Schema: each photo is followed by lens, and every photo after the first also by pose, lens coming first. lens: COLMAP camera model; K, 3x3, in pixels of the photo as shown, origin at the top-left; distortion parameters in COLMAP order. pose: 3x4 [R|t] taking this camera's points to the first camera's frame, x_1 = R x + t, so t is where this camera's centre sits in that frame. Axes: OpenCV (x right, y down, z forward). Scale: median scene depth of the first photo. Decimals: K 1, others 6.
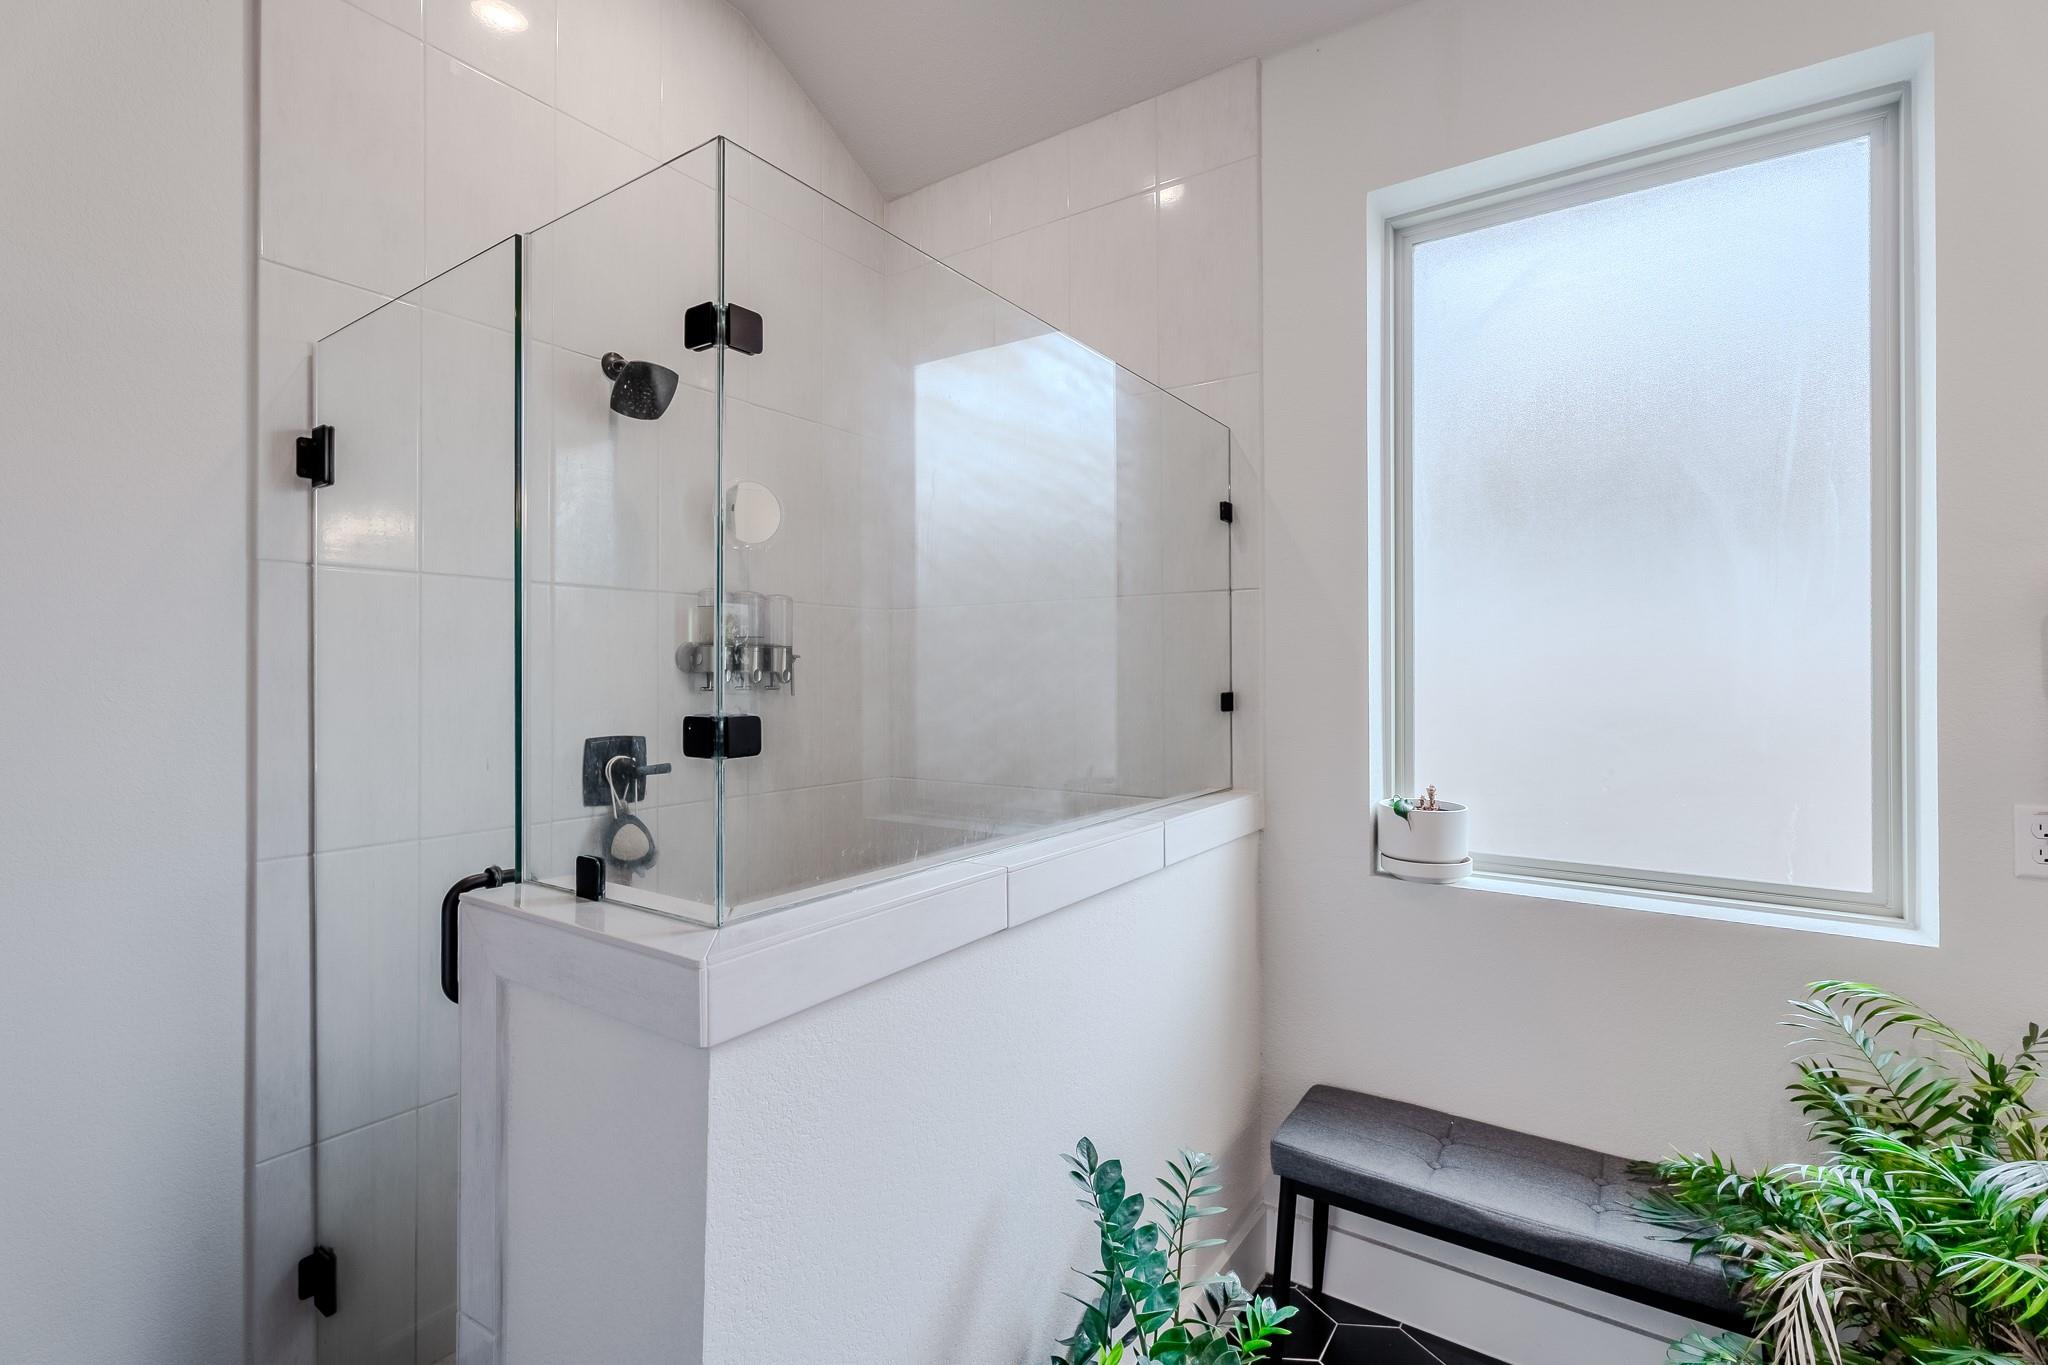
lens RADIAL K [[939.7, 0, 1025.1], [0, 939.7, 679.8], [0, 0, 1]] dist [0.010288, 0.000252]
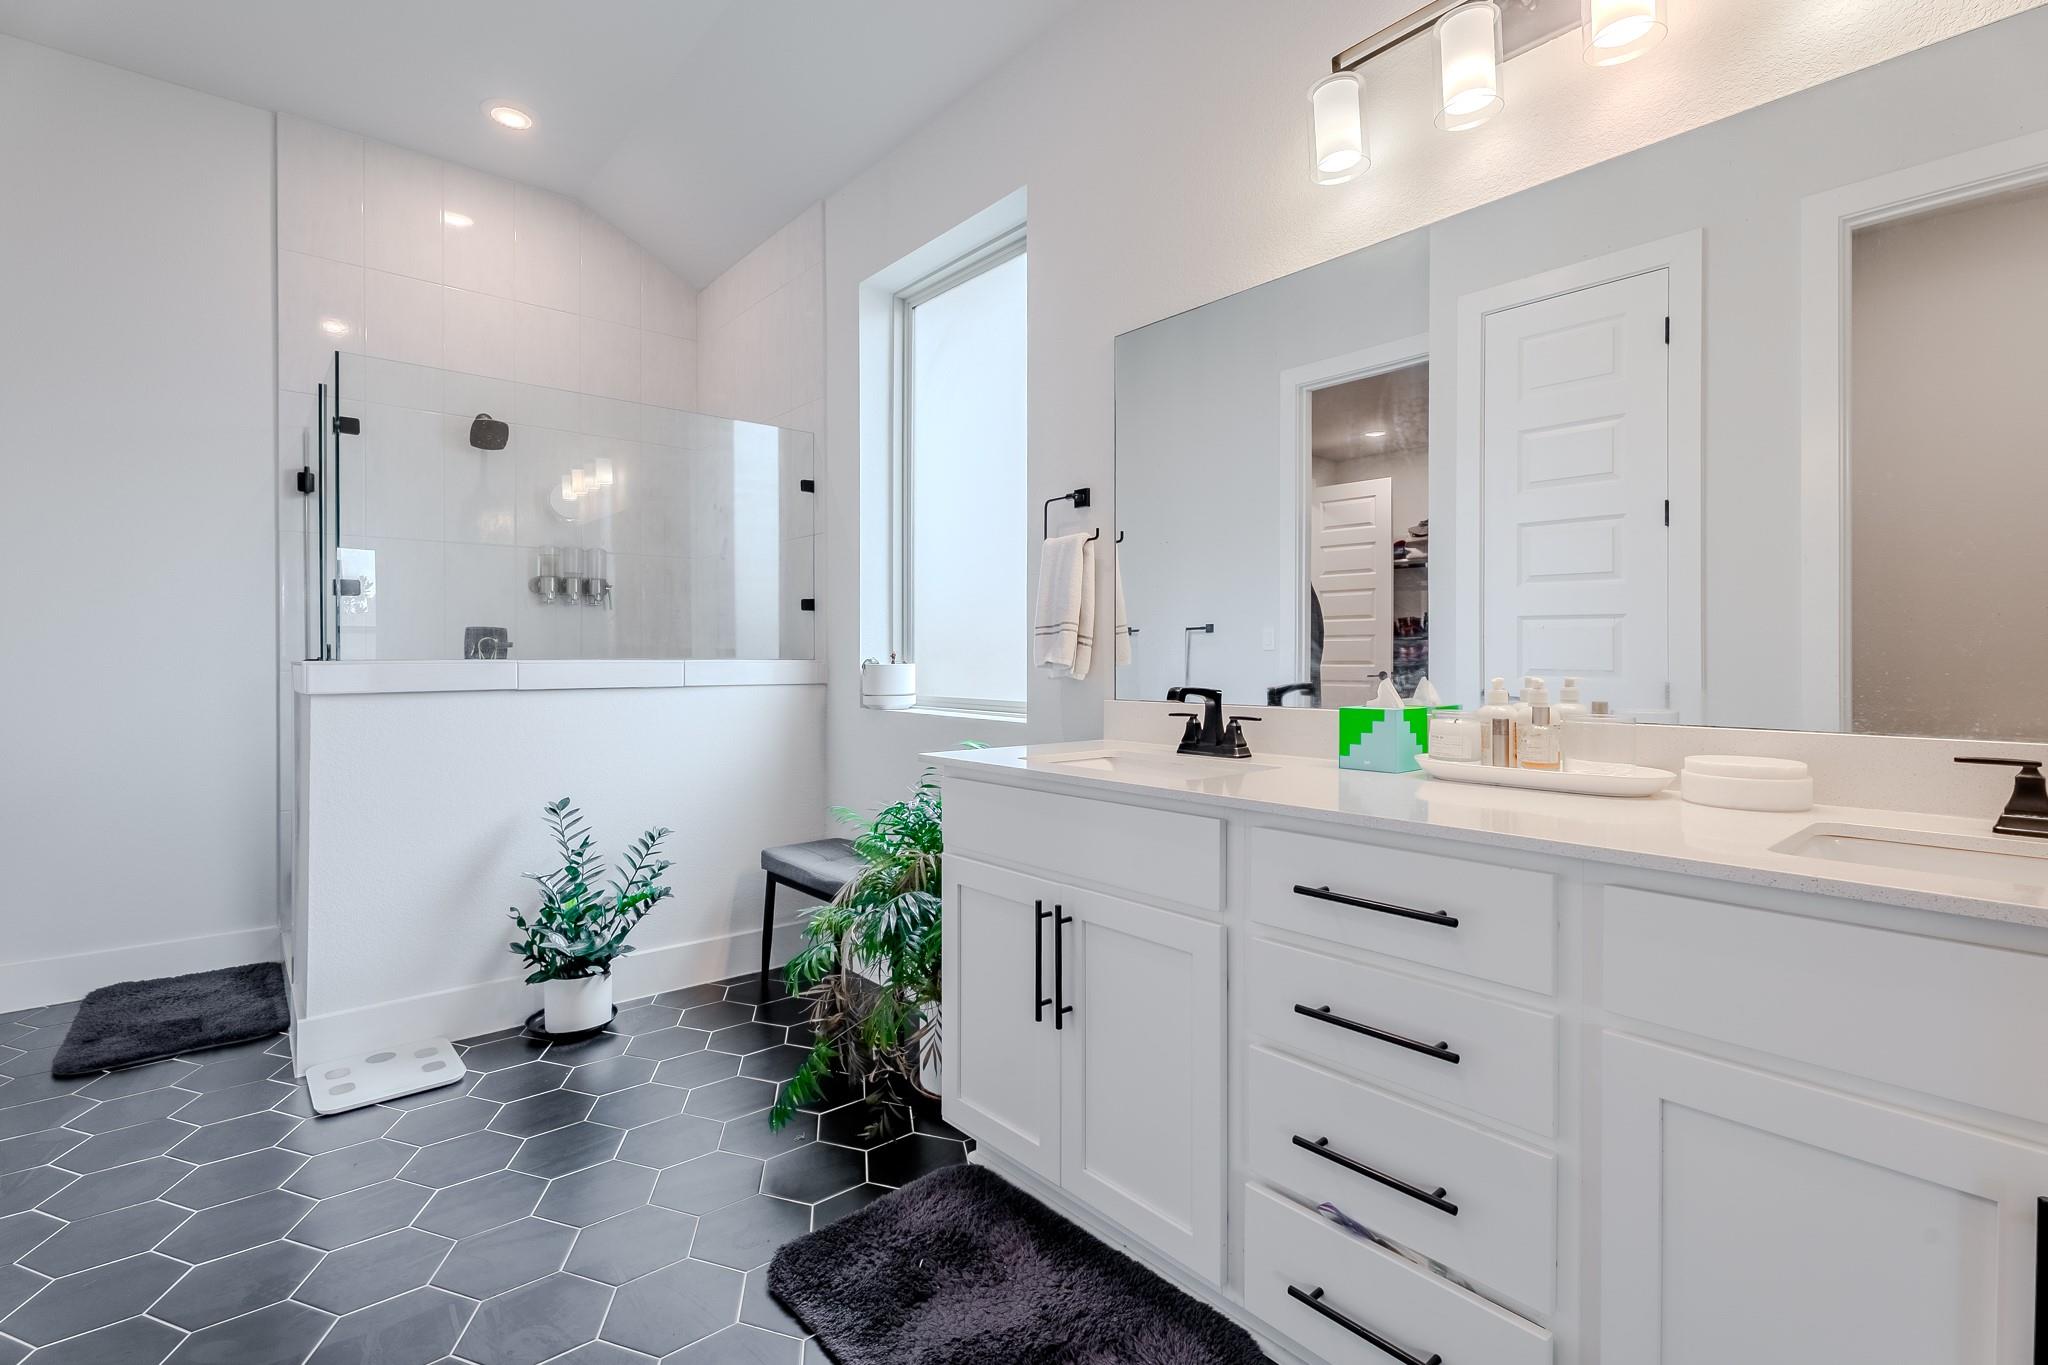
lens RADIAL K [[939.7, 0, 1017.1], [0, 939.7, 674.9], [0, 0, 1]] dist [0.010288, 0.000252]
pose [[0.962834, 0.004526, -0.270055, 1.138590], [-0.002820, 0.999974, 0.006706, 0.150590], [0.270078, -0.005695, 0.962821, -0.513374]]
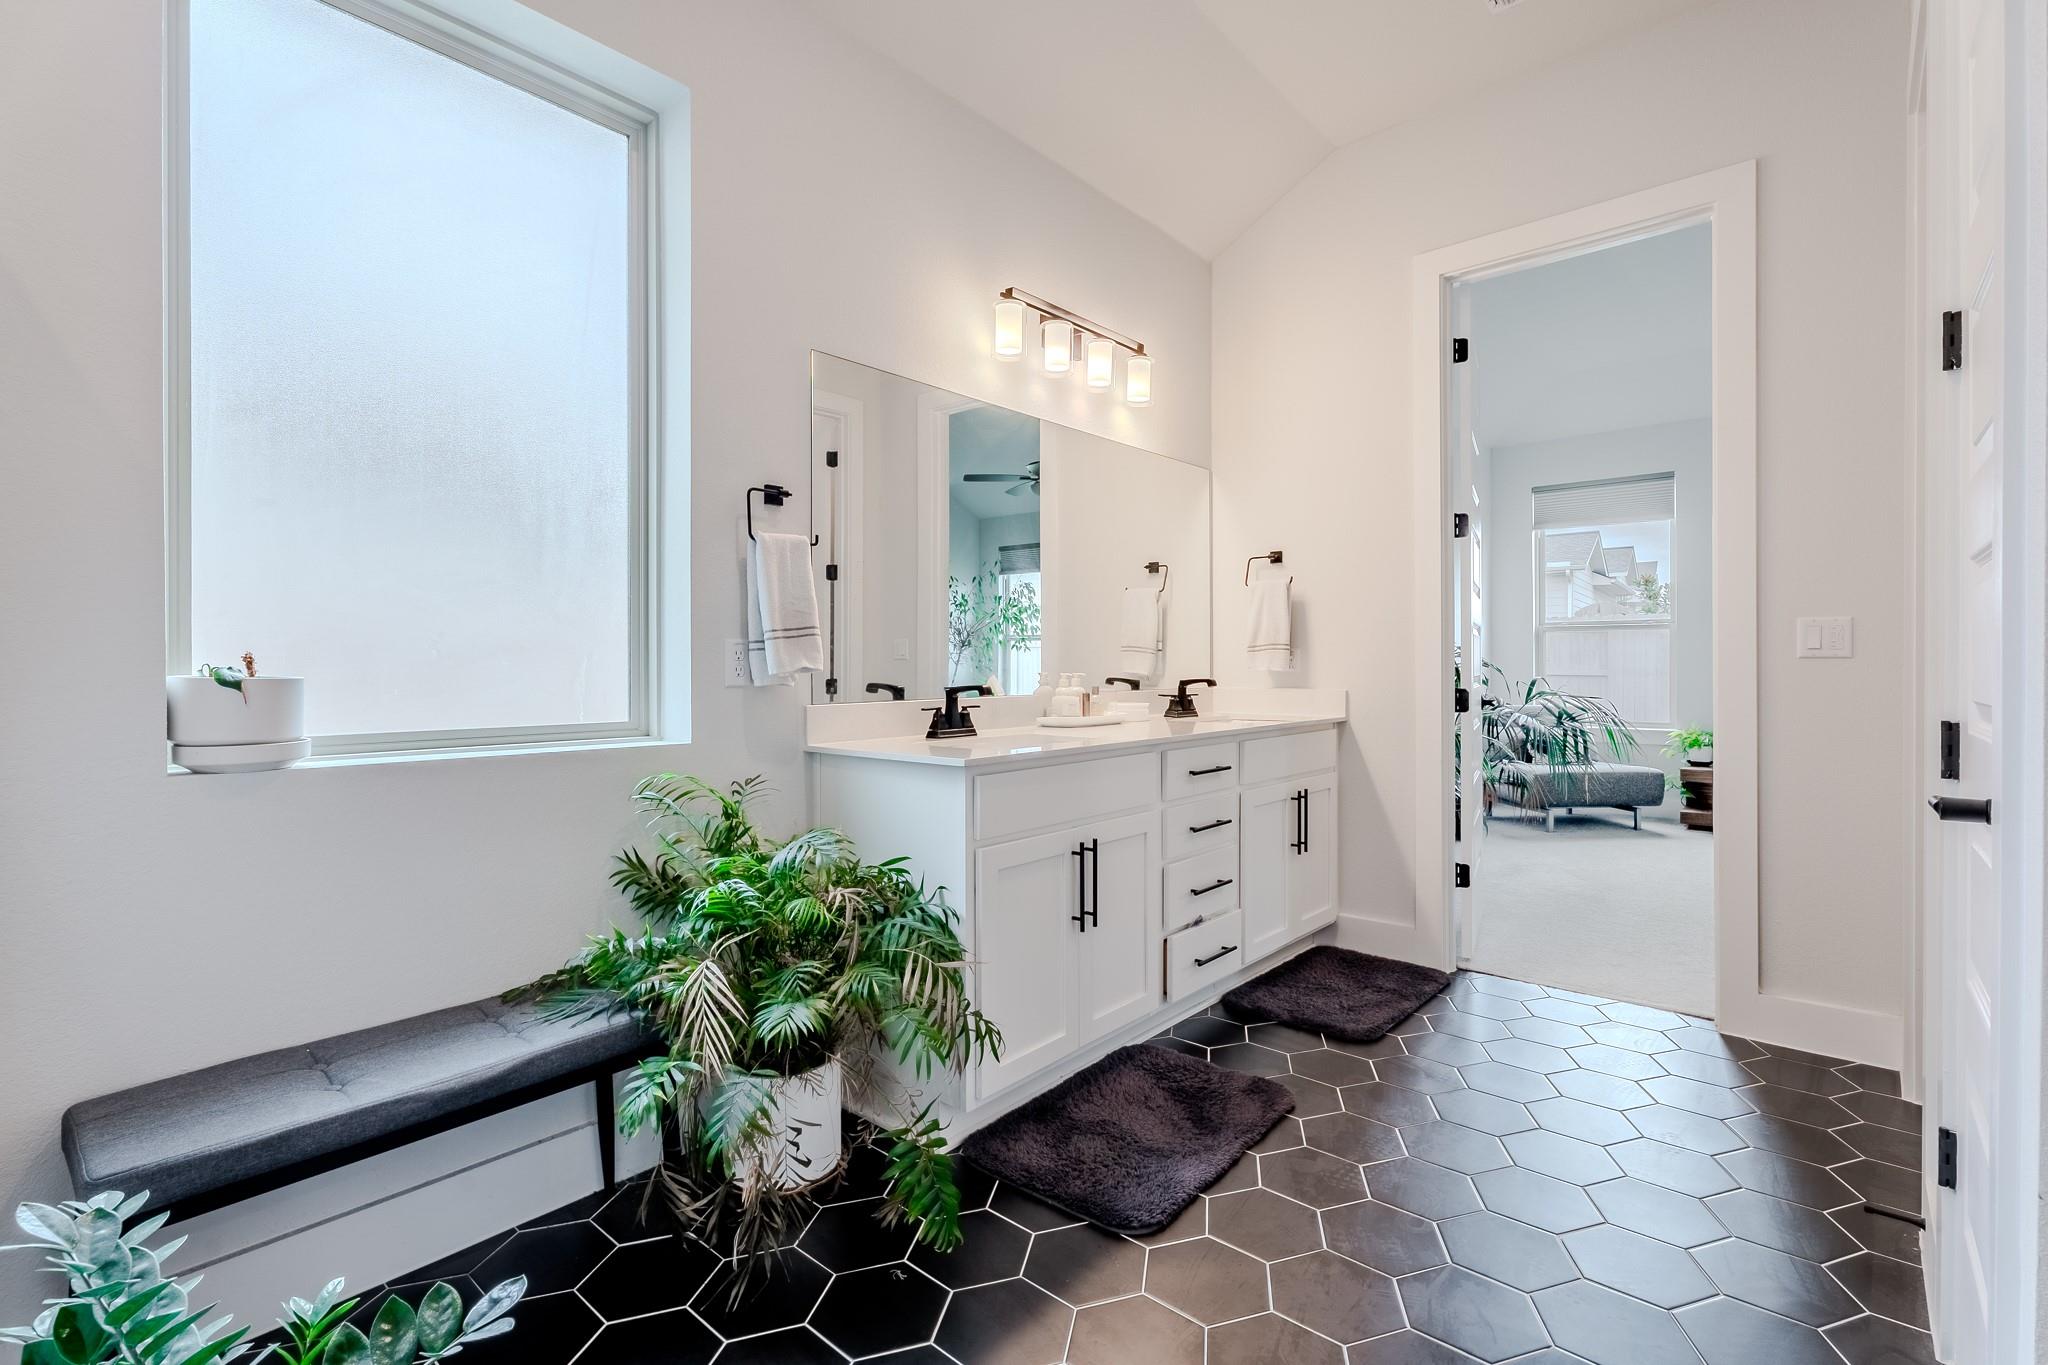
lens RADIAL K [[939.7, 0, 1016.3], [0, 939.7, 662.4], [0, 0, 1]] dist [0.010288, 0.000252]
pose [[0.133718, -0.003755, 0.991012, -0.295069], [0.010002, 0.999947, 0.002439, 0.135135], [-0.990969, 0.009586, 0.133749, 0.272705]]
